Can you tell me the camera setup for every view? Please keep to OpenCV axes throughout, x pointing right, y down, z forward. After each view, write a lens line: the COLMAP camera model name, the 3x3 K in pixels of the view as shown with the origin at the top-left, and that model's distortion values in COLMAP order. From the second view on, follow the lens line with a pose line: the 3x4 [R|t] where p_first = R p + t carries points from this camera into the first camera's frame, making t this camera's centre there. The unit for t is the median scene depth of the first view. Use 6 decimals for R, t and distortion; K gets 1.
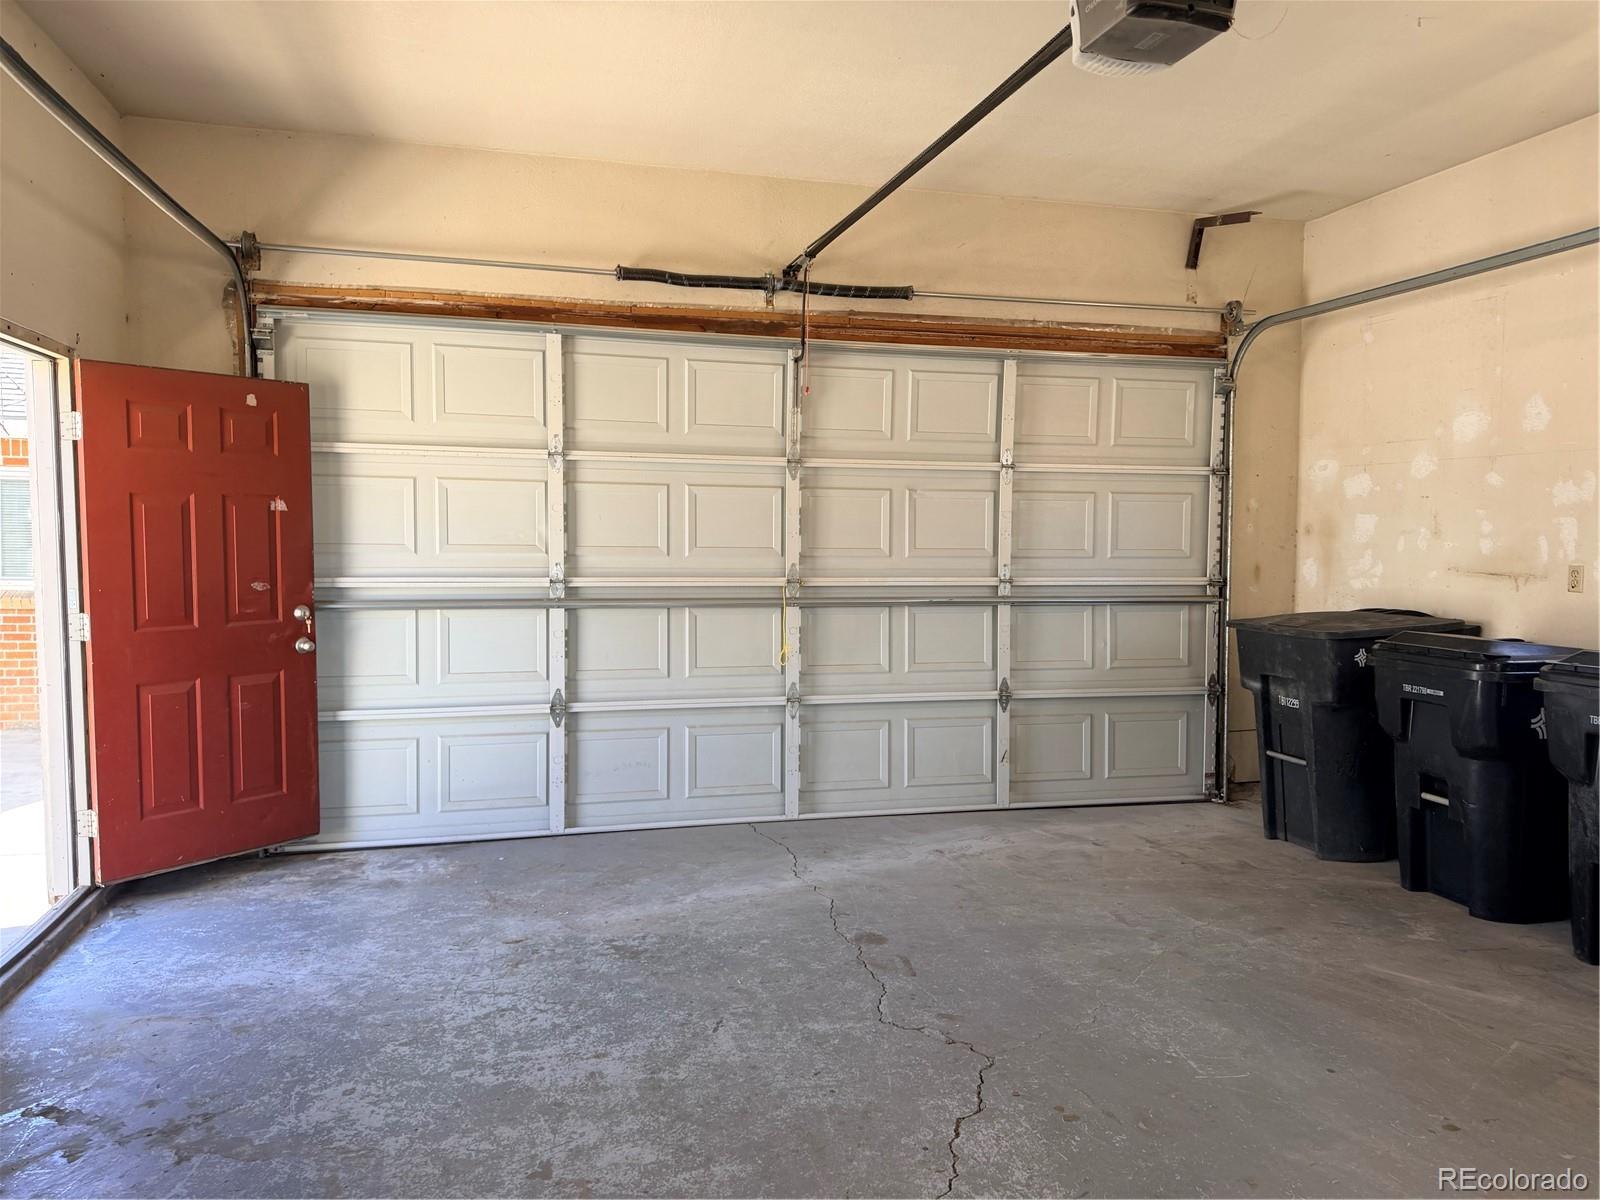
lens RADIAL K [[1117.2, 0, 800.8], [0, 1117.2, 594.8], [0, 0, 1]] dist [-0.011777, -0.002732]
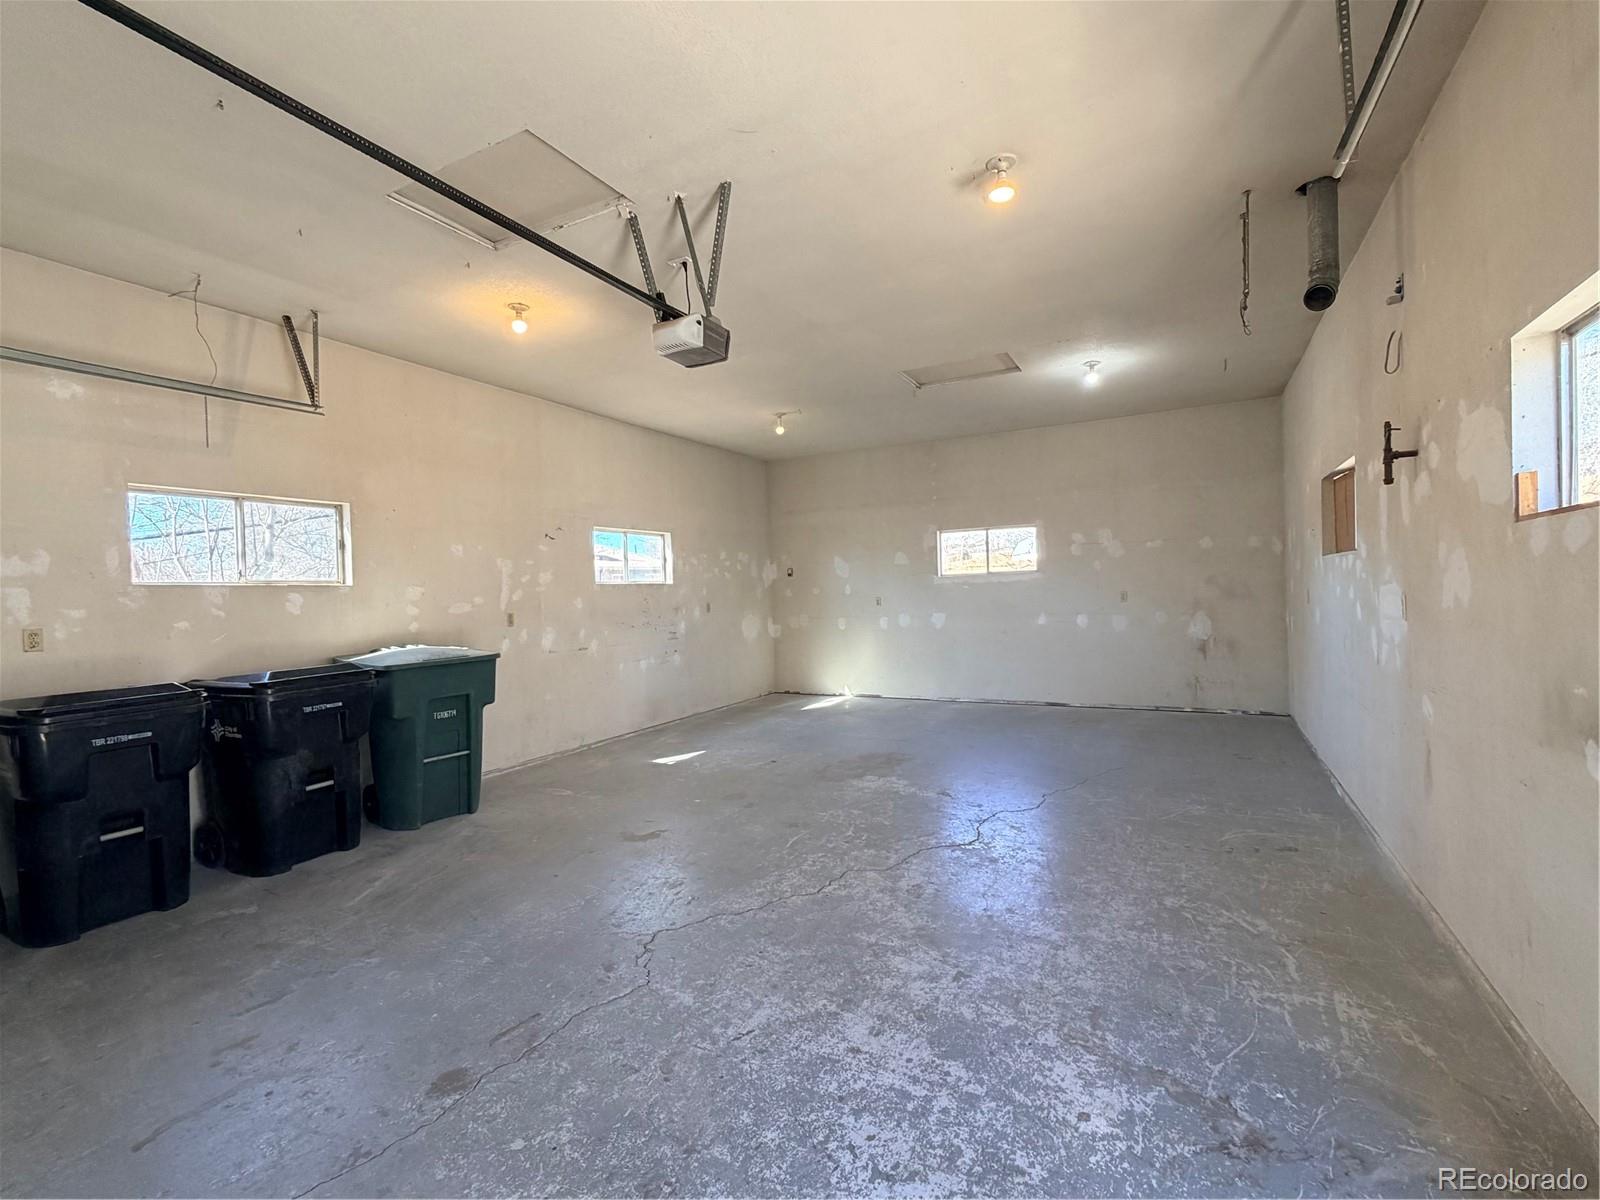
lens RADIAL K [[703.6, 0, 802.9], [0, 703.6, 597.8], [0, 0, 1]] dist [0.002500, -0.000311]
pose [[-0.725707, 0.004051, 0.687992, -0.647330], [0.065914, 0.995792, 0.063664, -0.083955], [-0.684839, 0.091550, -0.722920, 1.554799]]
